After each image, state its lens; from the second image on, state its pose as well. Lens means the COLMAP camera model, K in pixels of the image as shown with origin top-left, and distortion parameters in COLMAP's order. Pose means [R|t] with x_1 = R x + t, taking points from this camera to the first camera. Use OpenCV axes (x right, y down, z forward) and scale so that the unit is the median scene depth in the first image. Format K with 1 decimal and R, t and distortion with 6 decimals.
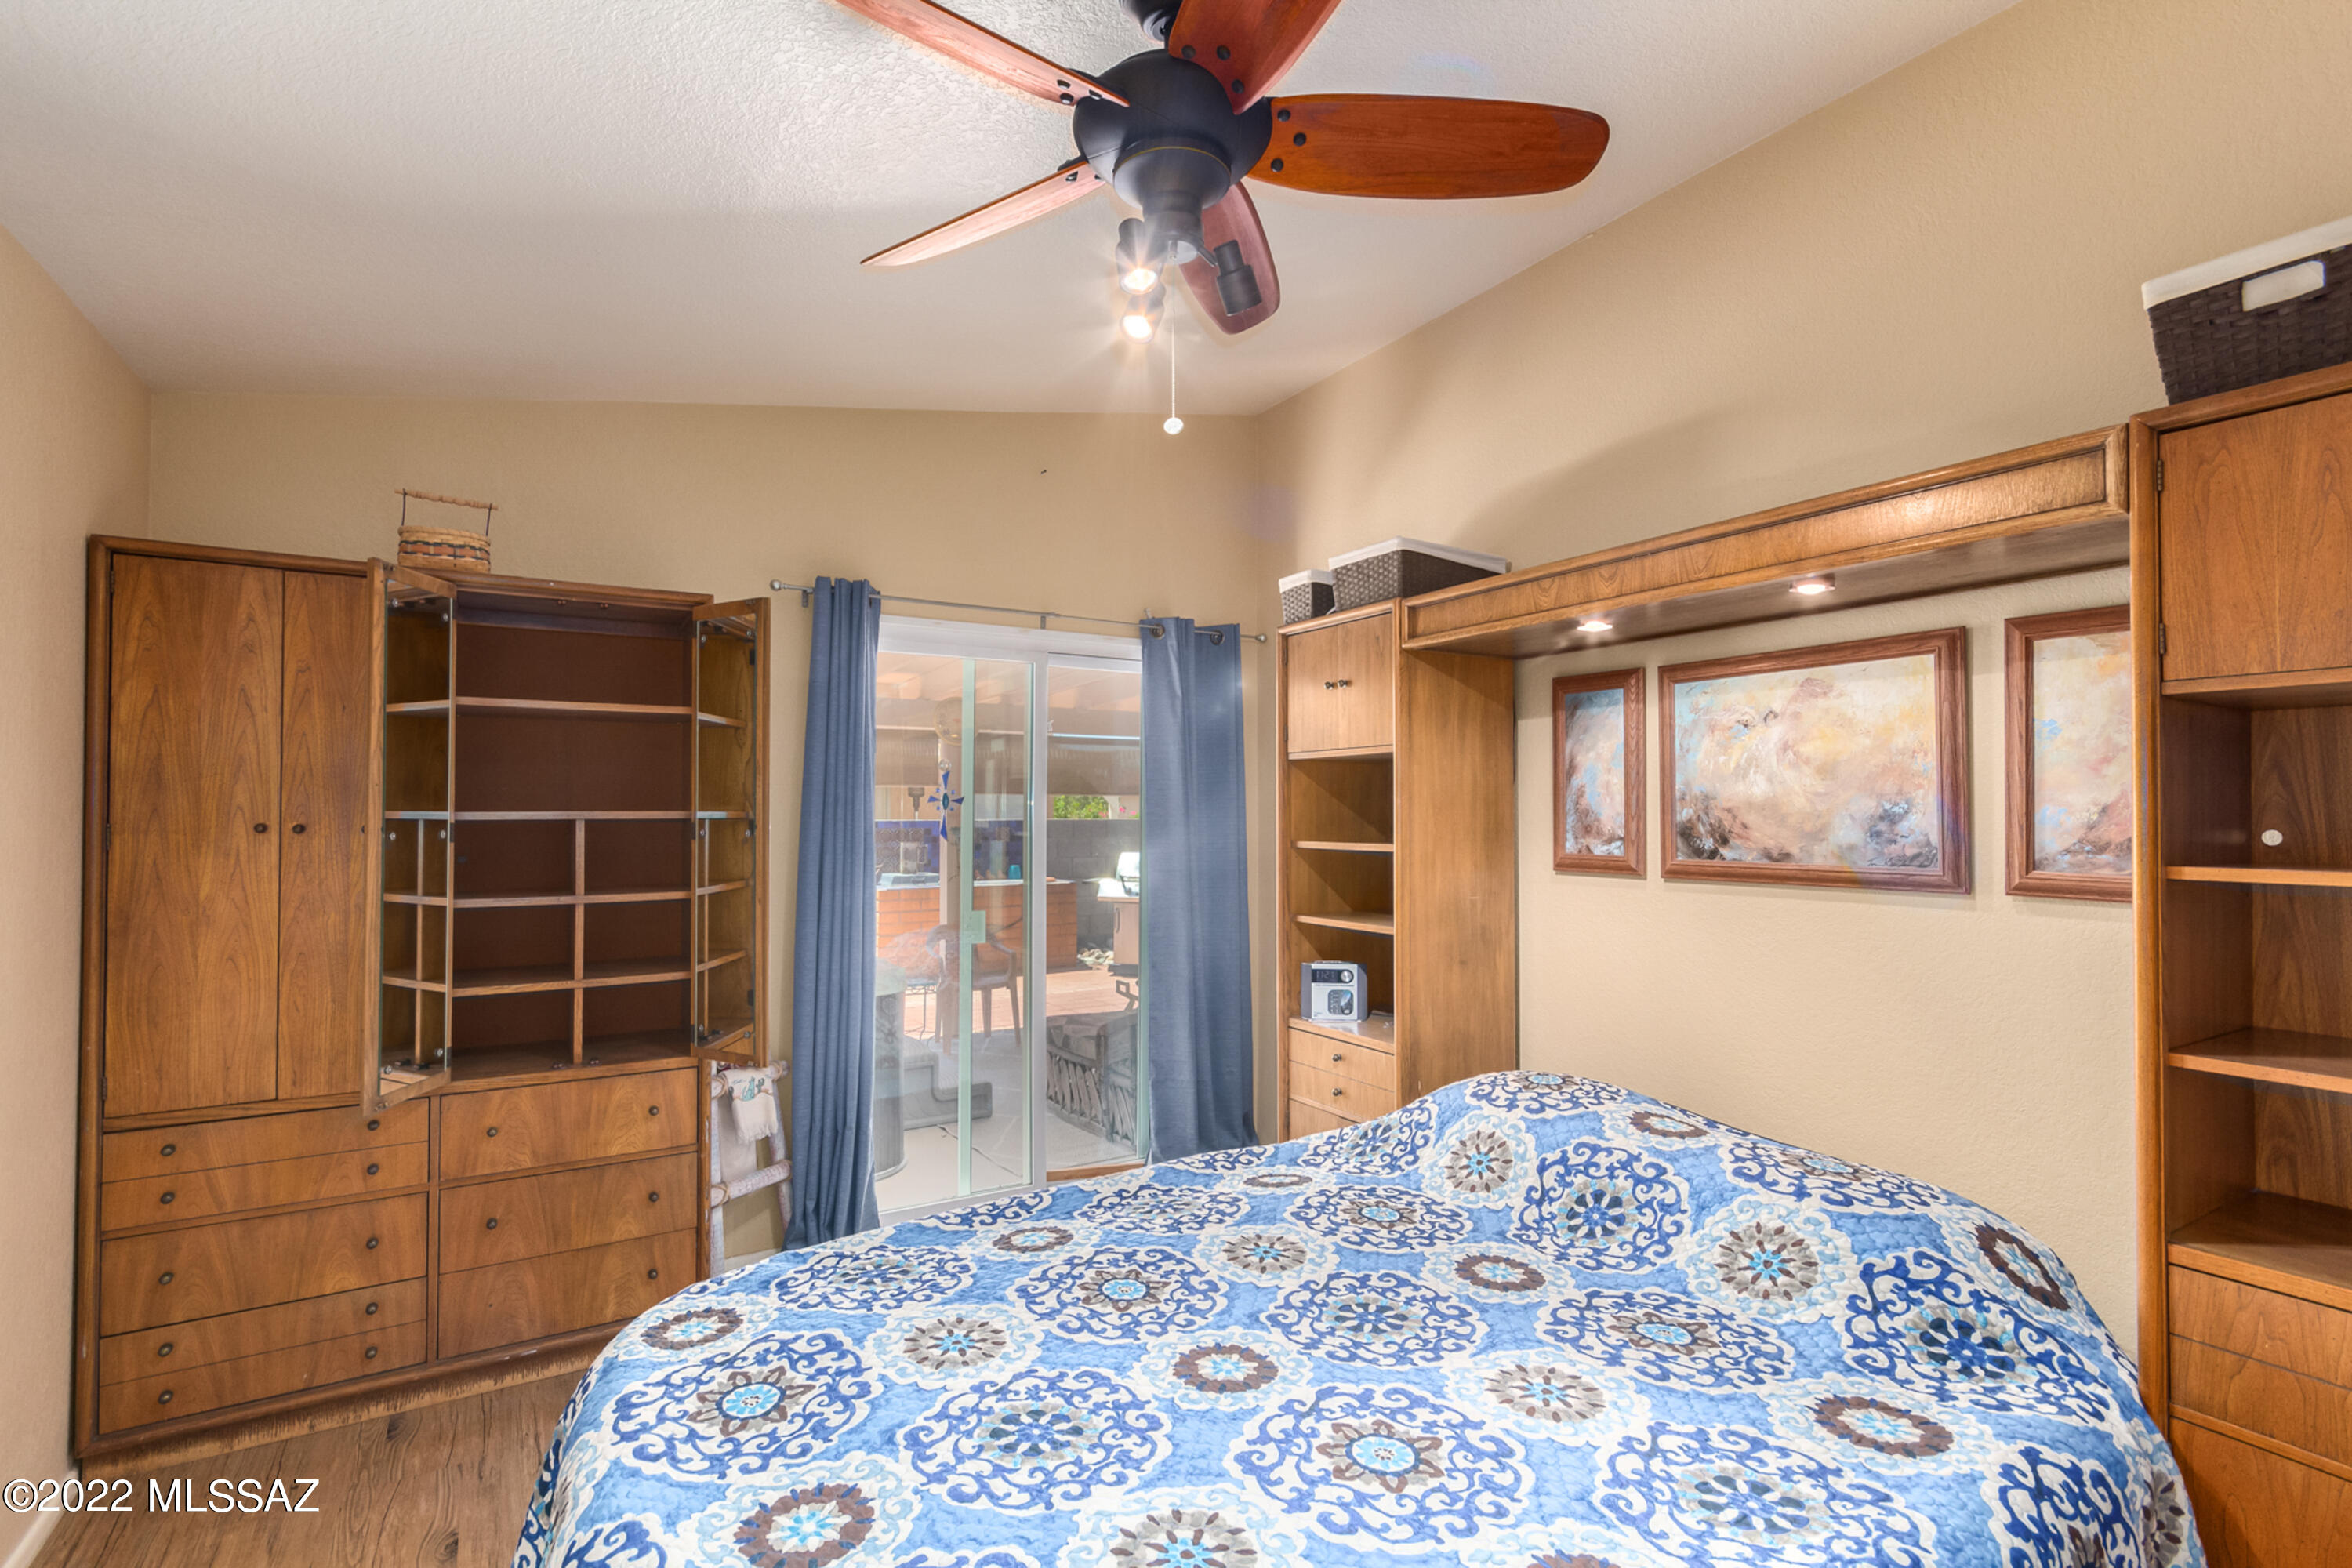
lens RADIAL K [[1091.3, 0, 1166.6], [0, 1091.3, 792.8], [0, 0, 1]] dist [-0.001530, 0.000698]
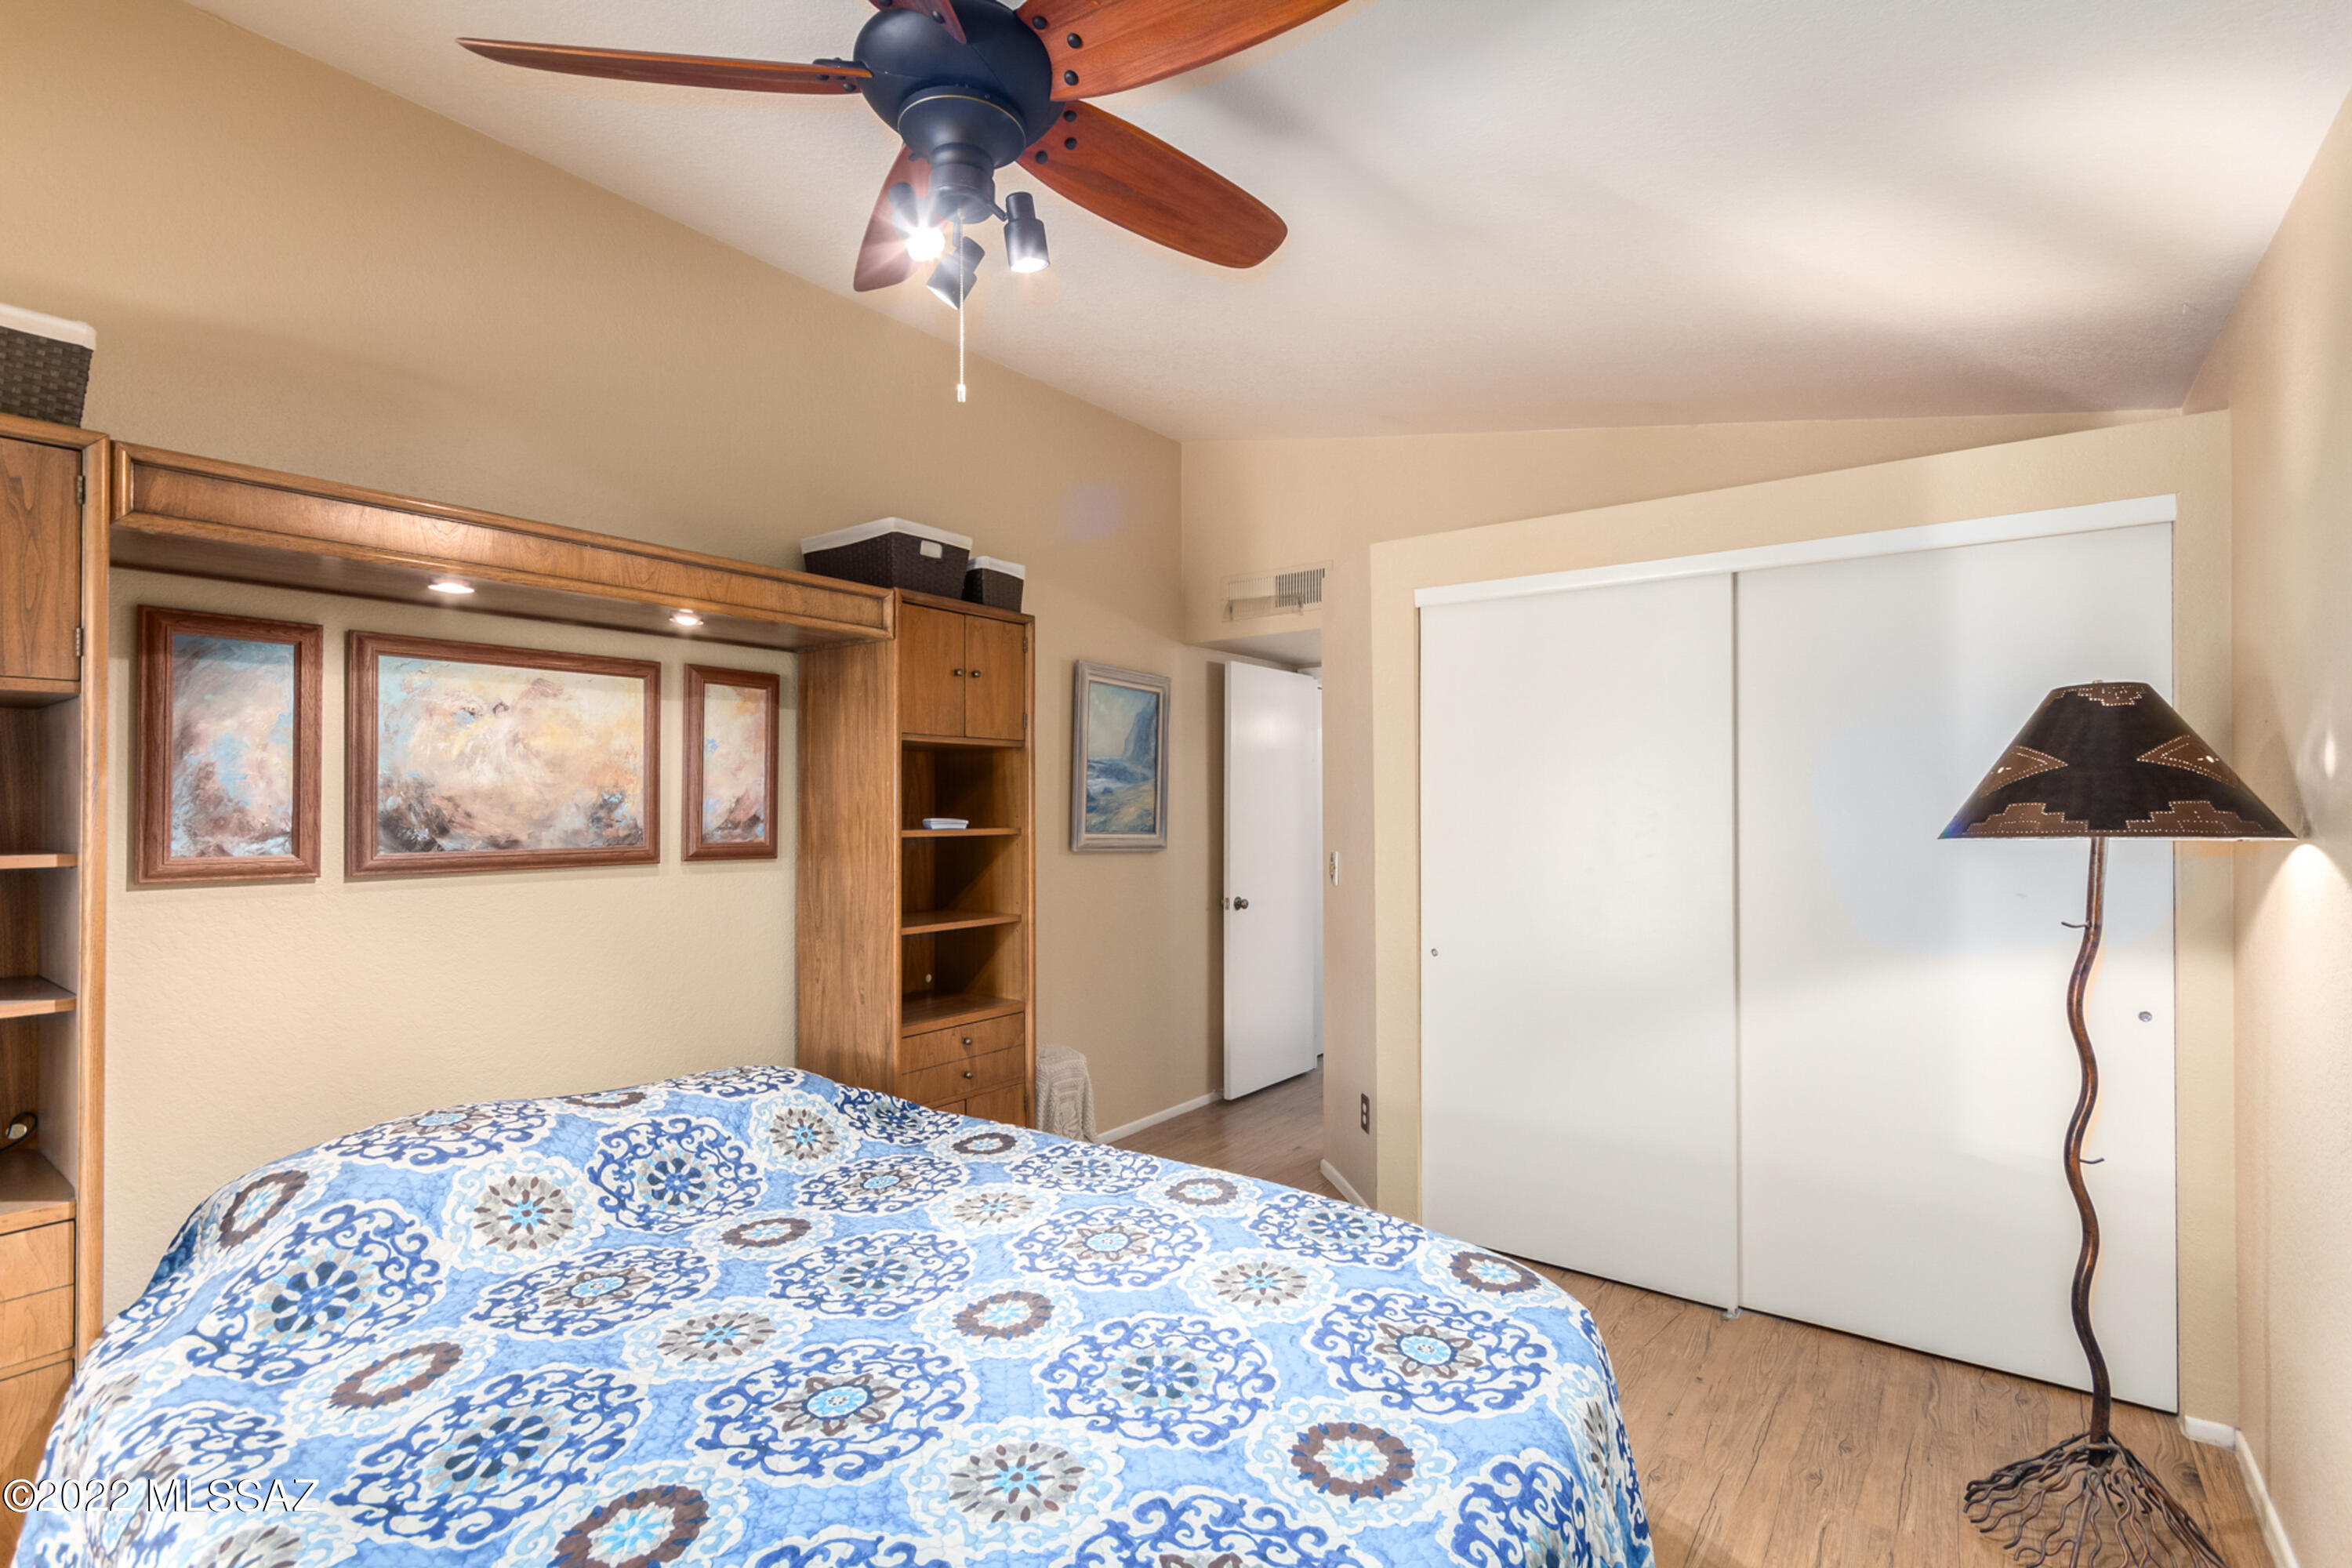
lens RADIAL K [[1091.3, 0, 1168.1], [0, 1091.3, 798.2], [0, 0, 1]] dist [-0.001530, 0.000698]
pose [[-0.374773, 0.006305, 0.927095, -0.695734], [-0.016983, 0.999762, -0.013664, 0.020033], [-0.926961, -0.020866, -0.374577, 0.872025]]
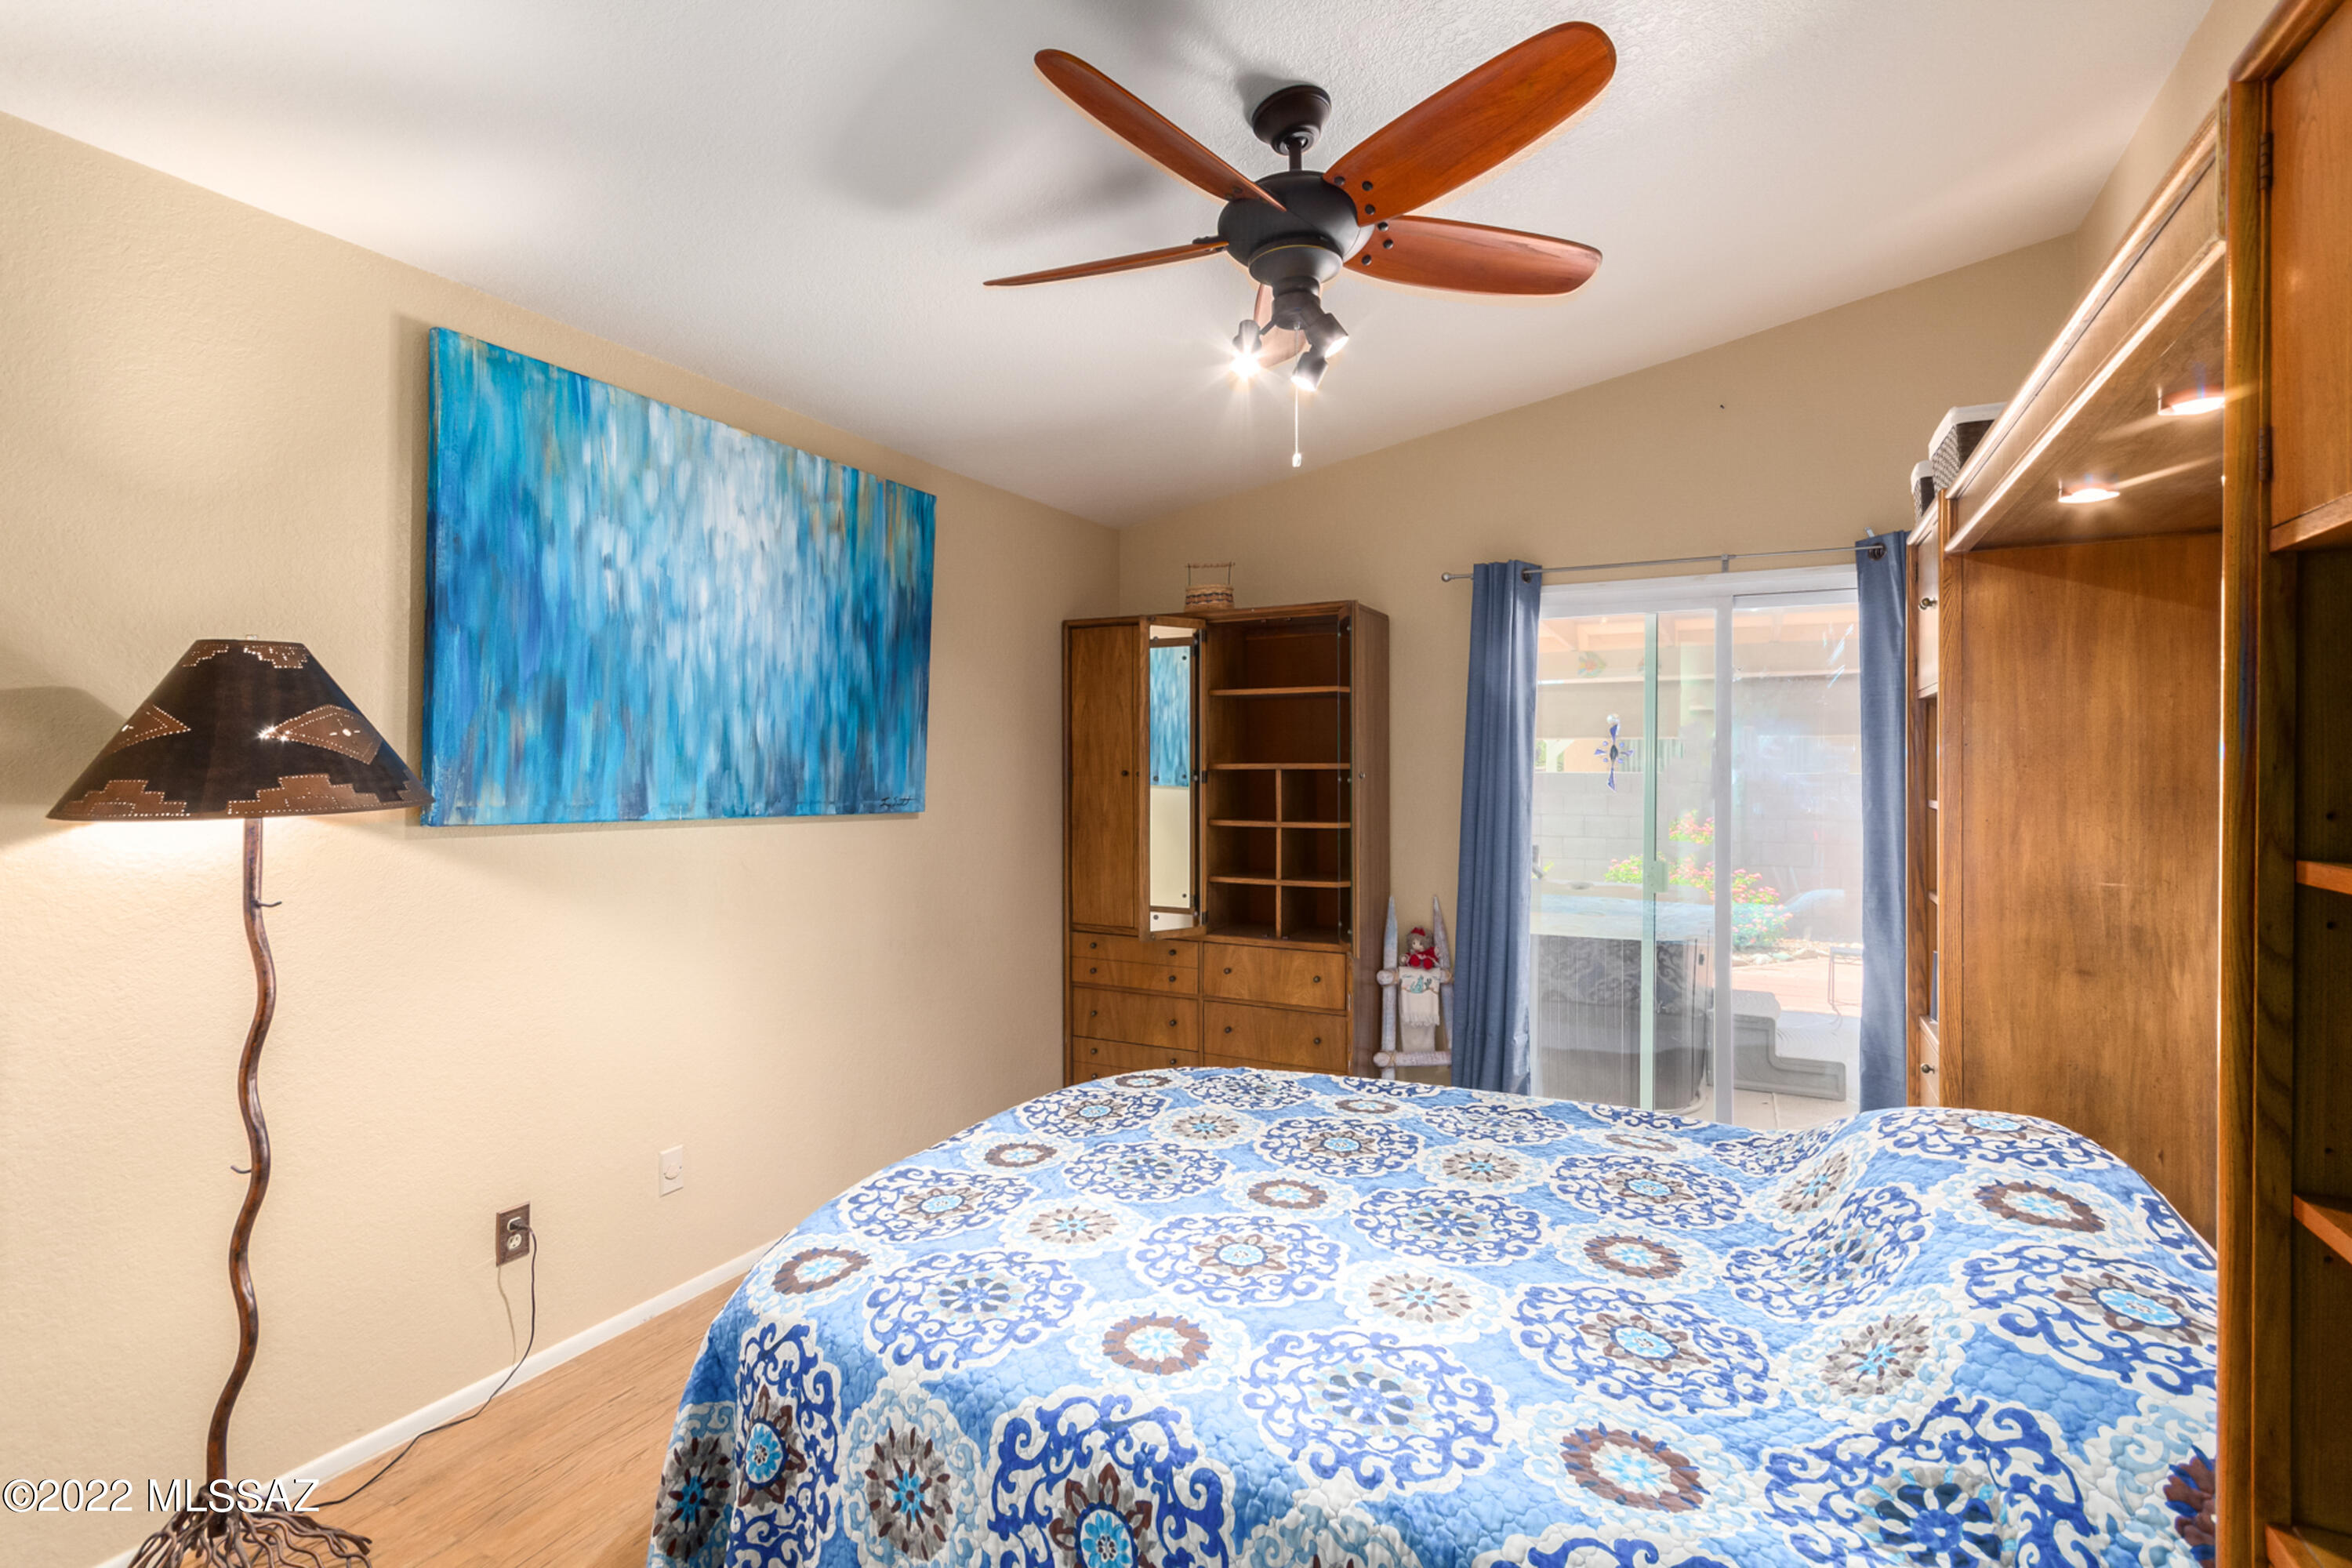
lens RADIAL K [[1091.3, 0, 1181.2], [0, 1091.3, 766.2], [0, 0, 1]] dist [-0.001530, 0.000698]
pose [[0.525331, 0.002050, -0.850896, 0.751833], [0.015634, 0.999805, 0.012061, 0.000891], [0.850754, -0.019639, 0.525196, 0.153493]]
